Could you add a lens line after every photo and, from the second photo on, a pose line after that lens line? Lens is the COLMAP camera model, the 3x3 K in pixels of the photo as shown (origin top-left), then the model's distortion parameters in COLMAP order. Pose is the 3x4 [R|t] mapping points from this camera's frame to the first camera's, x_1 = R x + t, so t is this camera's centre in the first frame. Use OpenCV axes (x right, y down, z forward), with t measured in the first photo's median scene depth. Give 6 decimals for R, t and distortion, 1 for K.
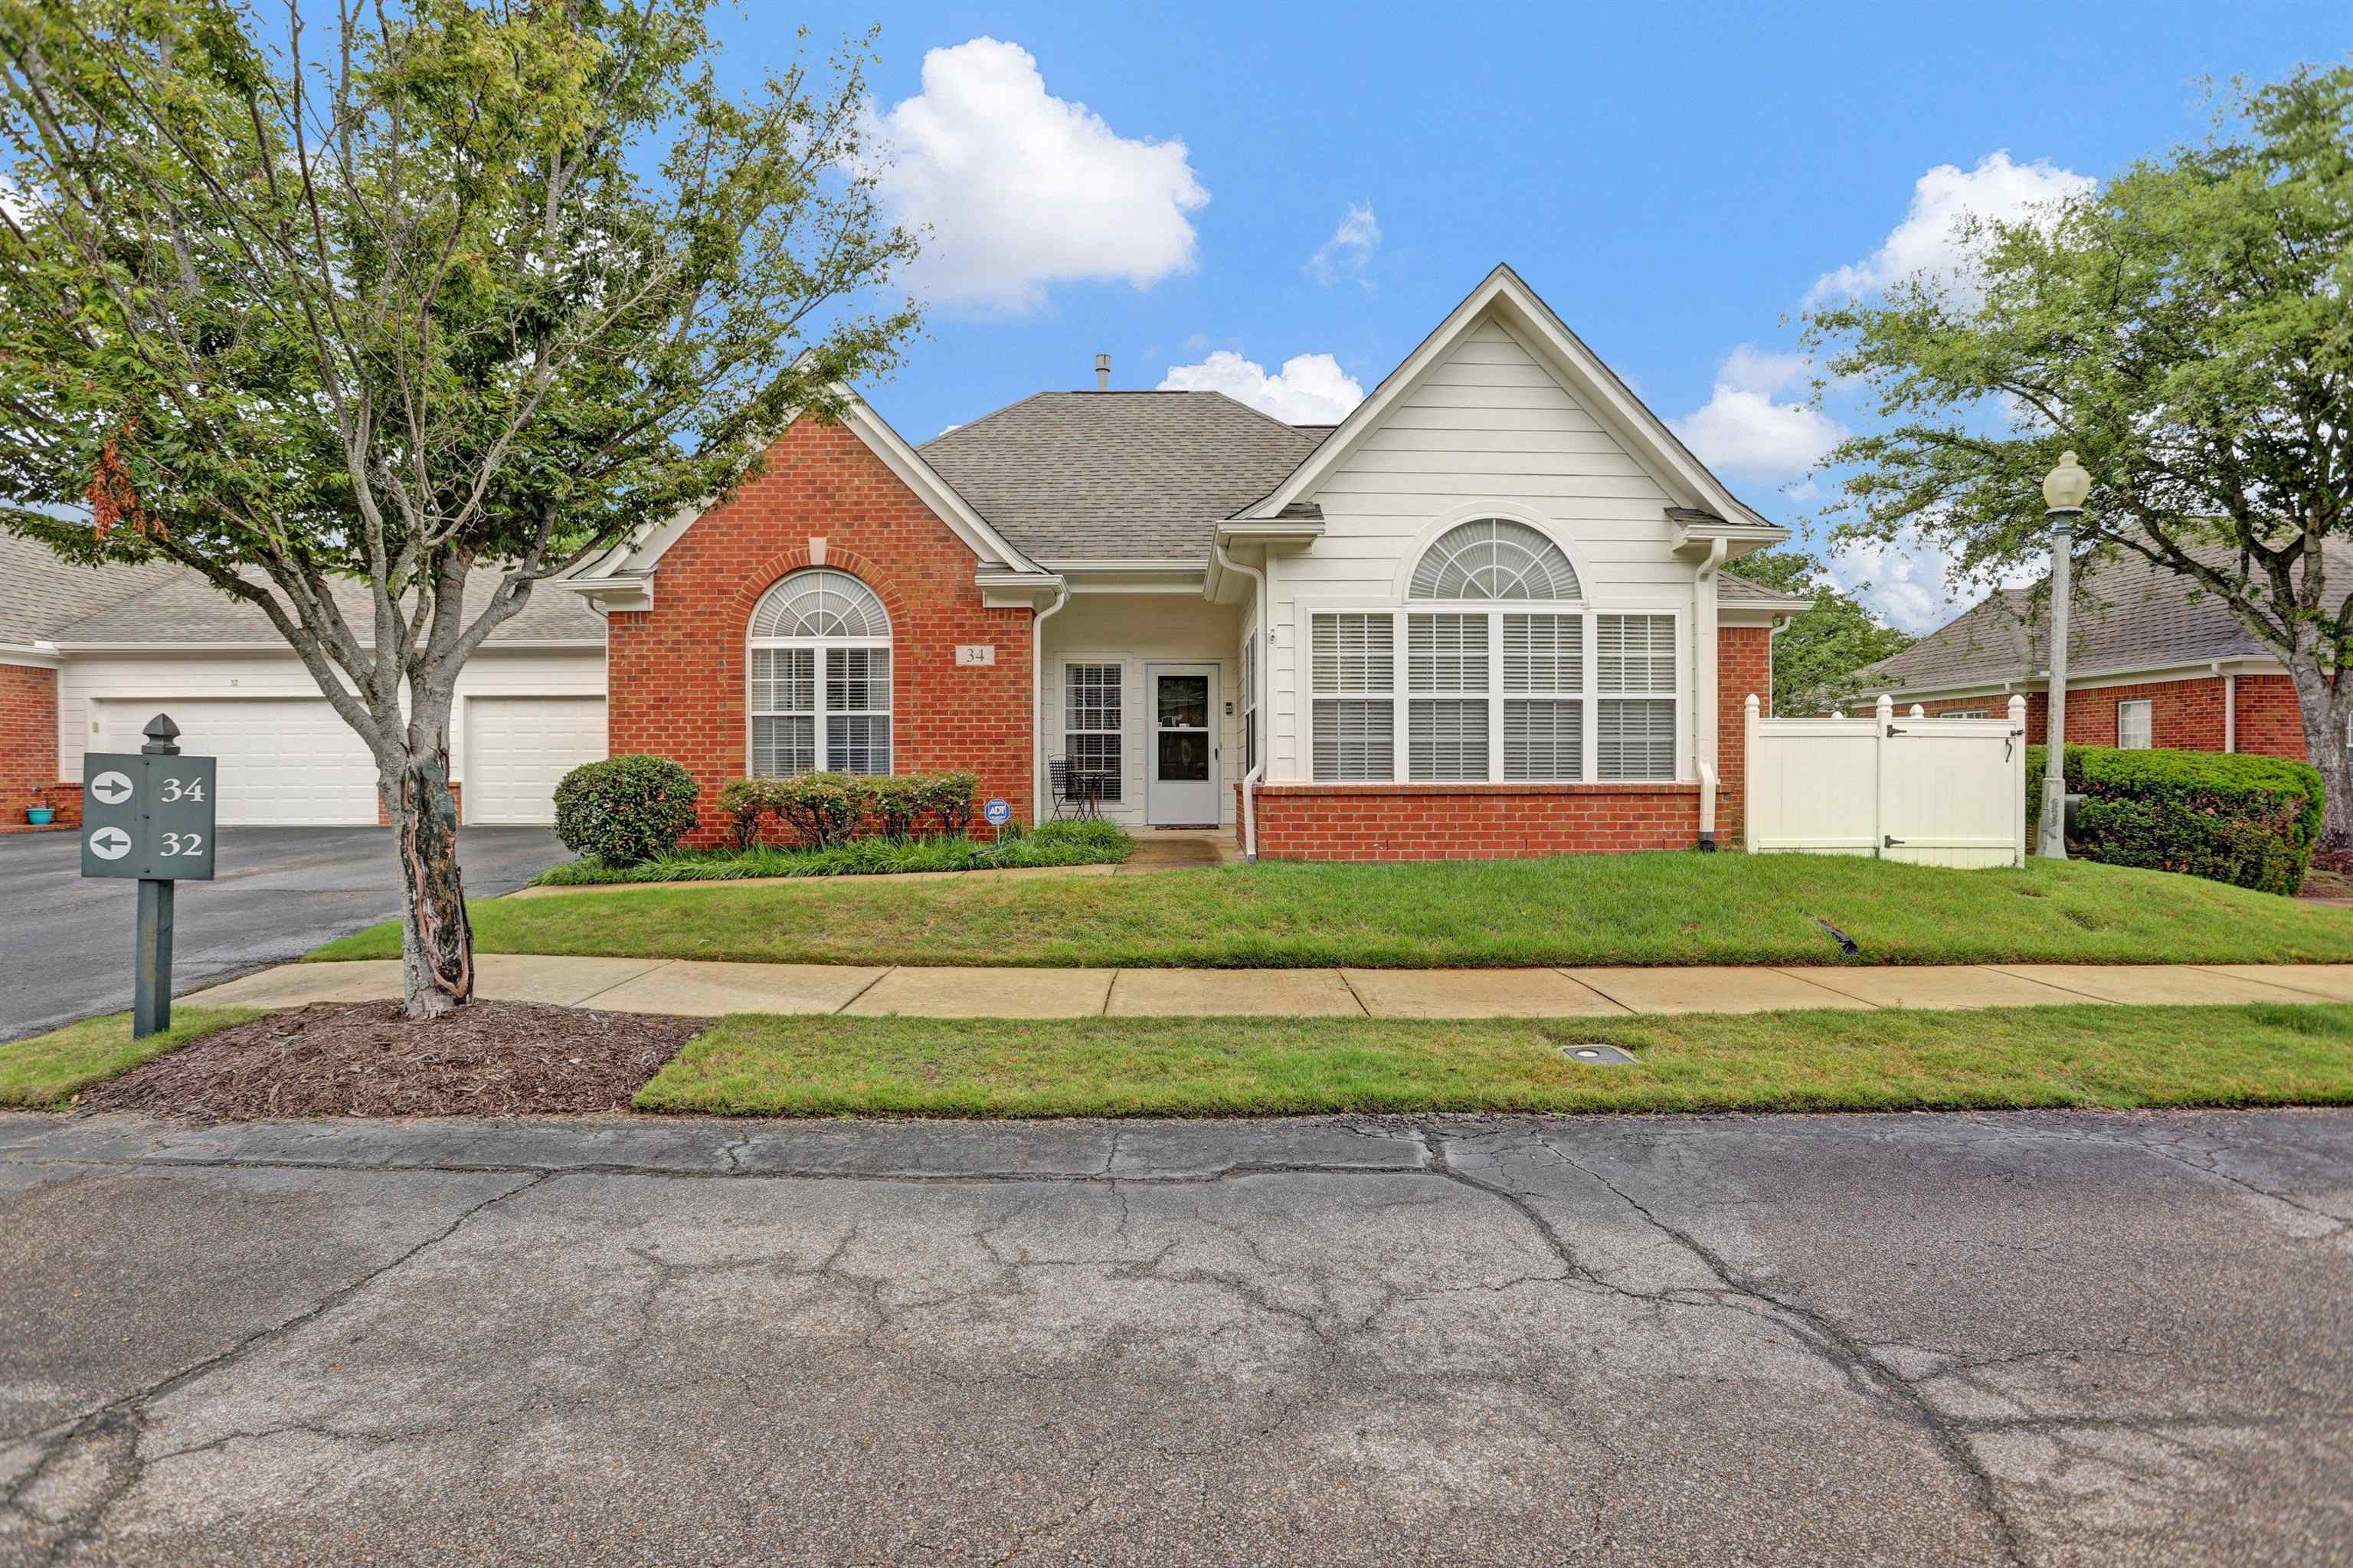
lens RADIAL K [[1135.6, 0, 1176.5], [0, 1135.6, 784.0], [0, 0, 1]] dist [-0.084842, 0.038176]
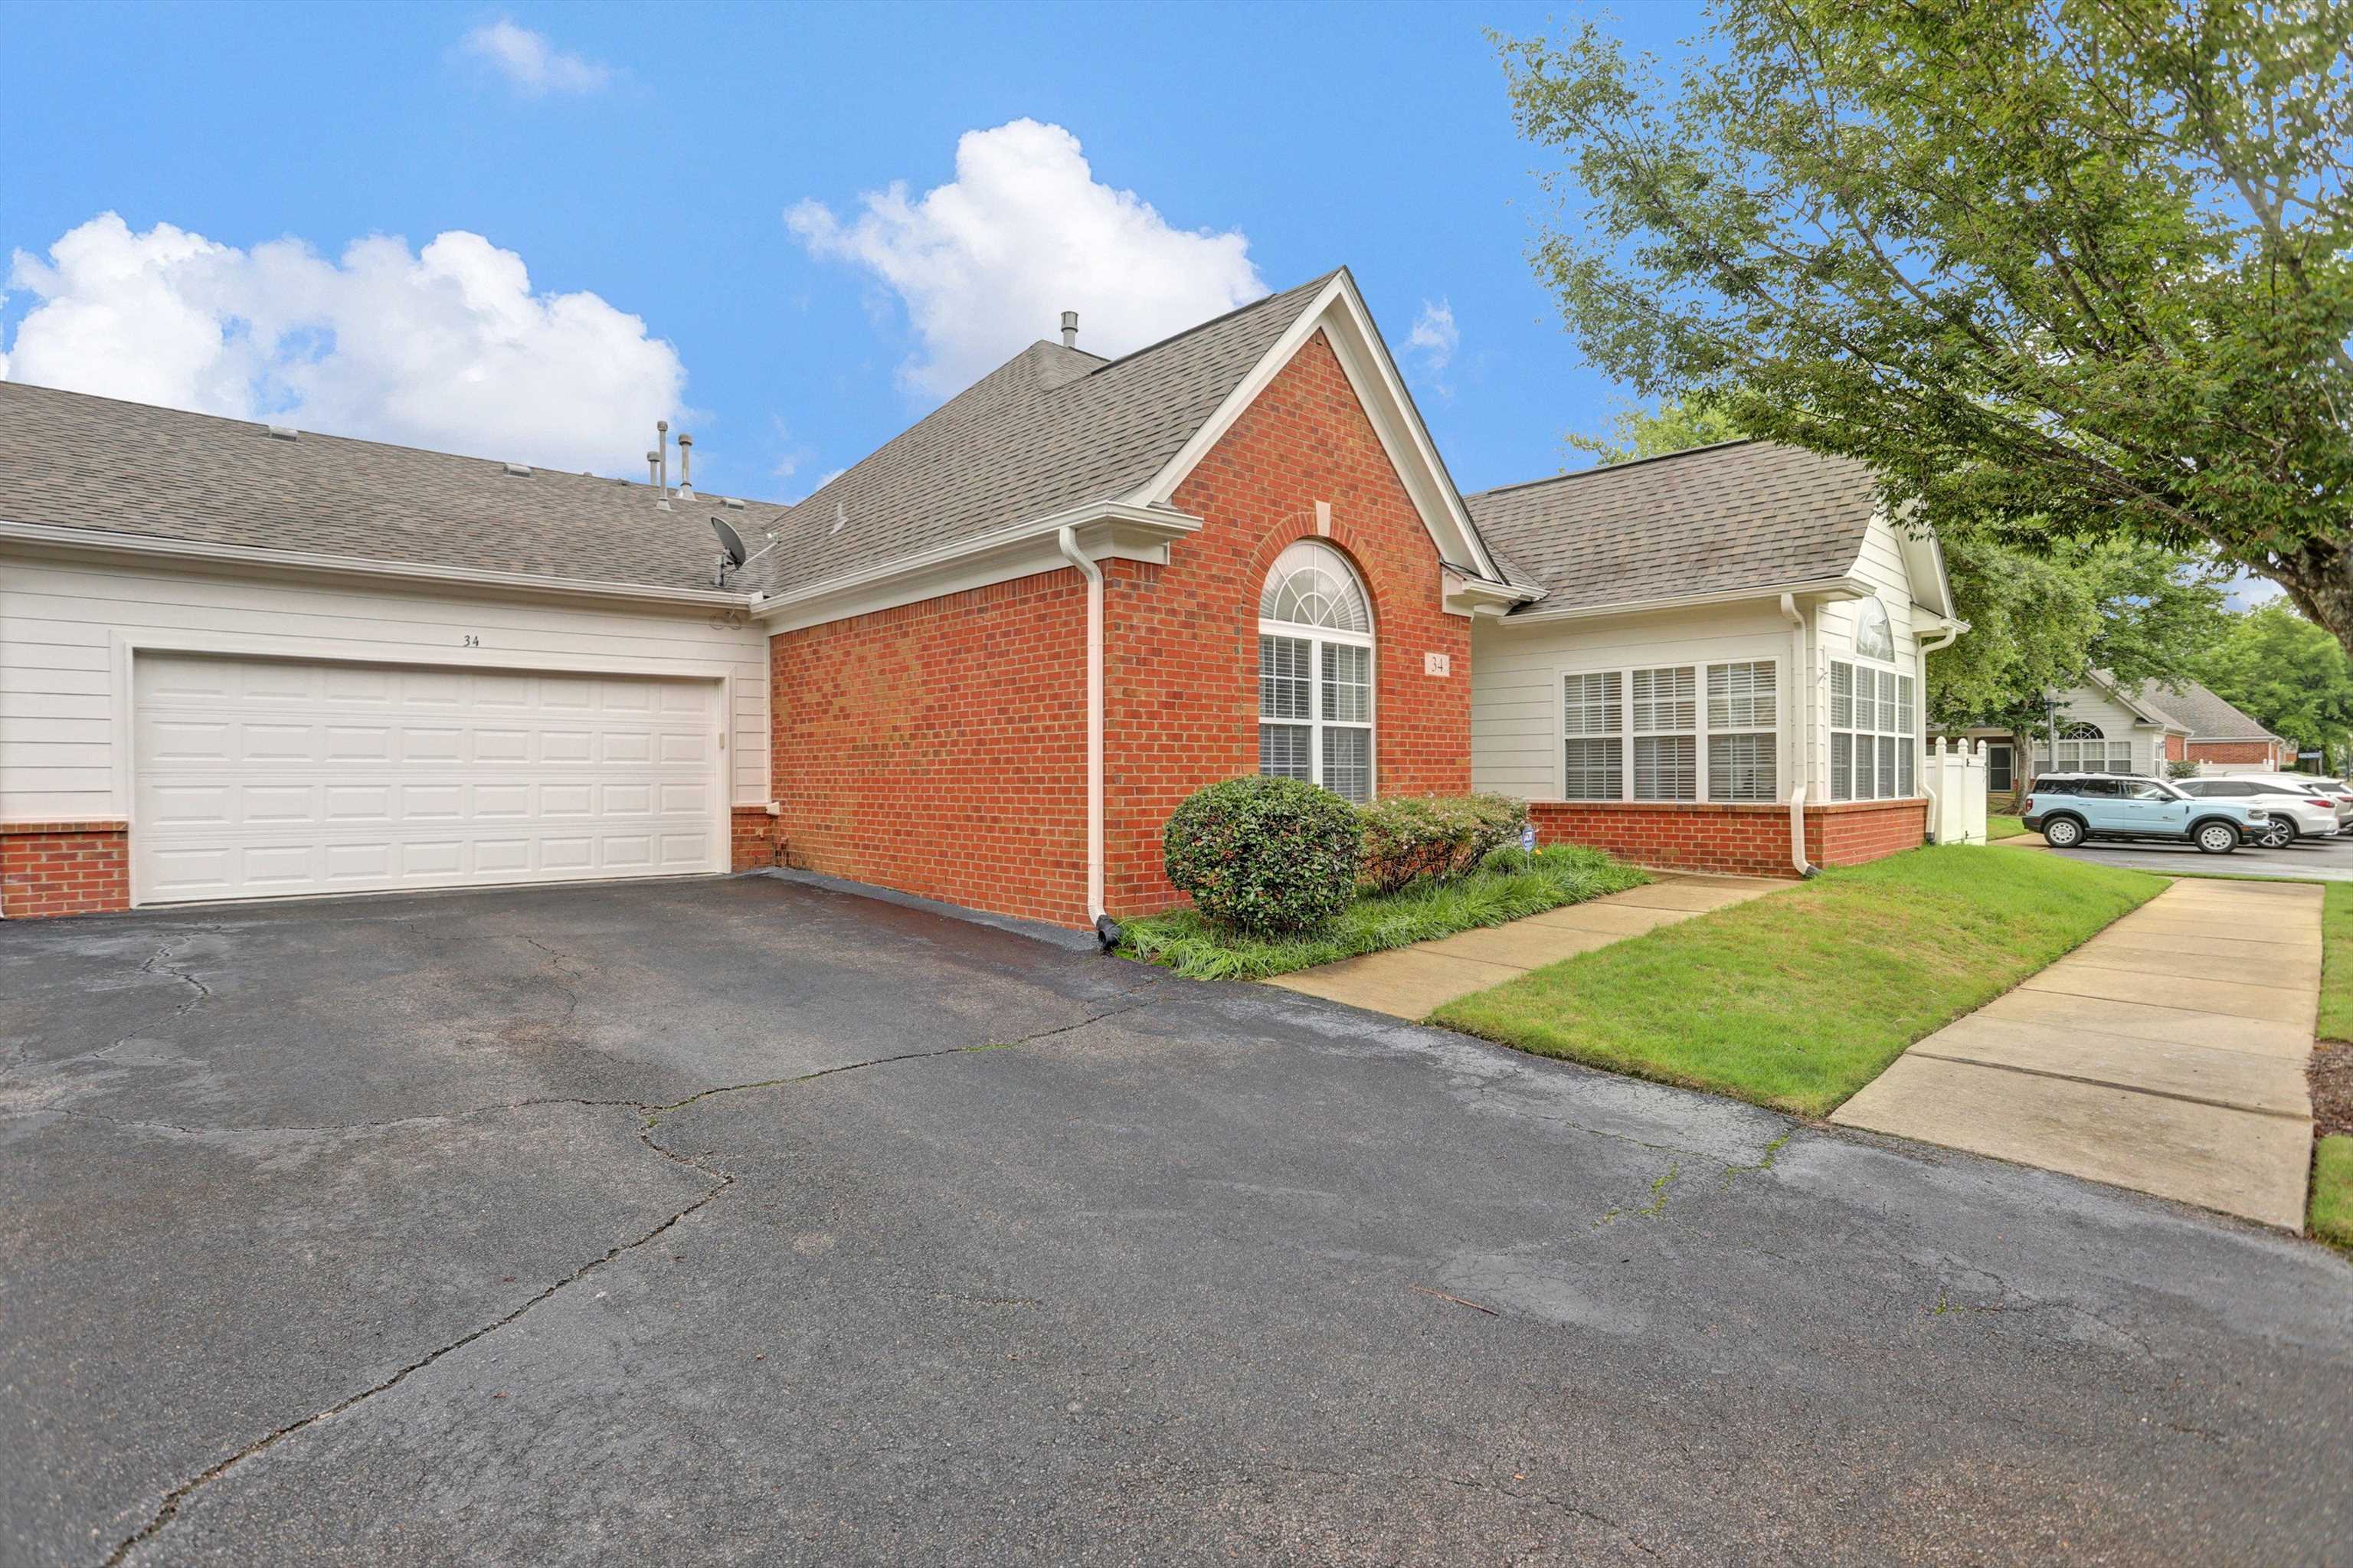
lens RADIAL K [[1135.6, 0, 1176.5], [0, 1135.6, 784.0], [0, 0, 1]] dist [-0.084842, 0.038176]
pose [[0.747965, -0.002700, 0.663732, -1.145476], [0.013257, 0.999853, -0.010872, -0.015890], [-0.663606, 0.016931, 0.747891, 0.586625]]
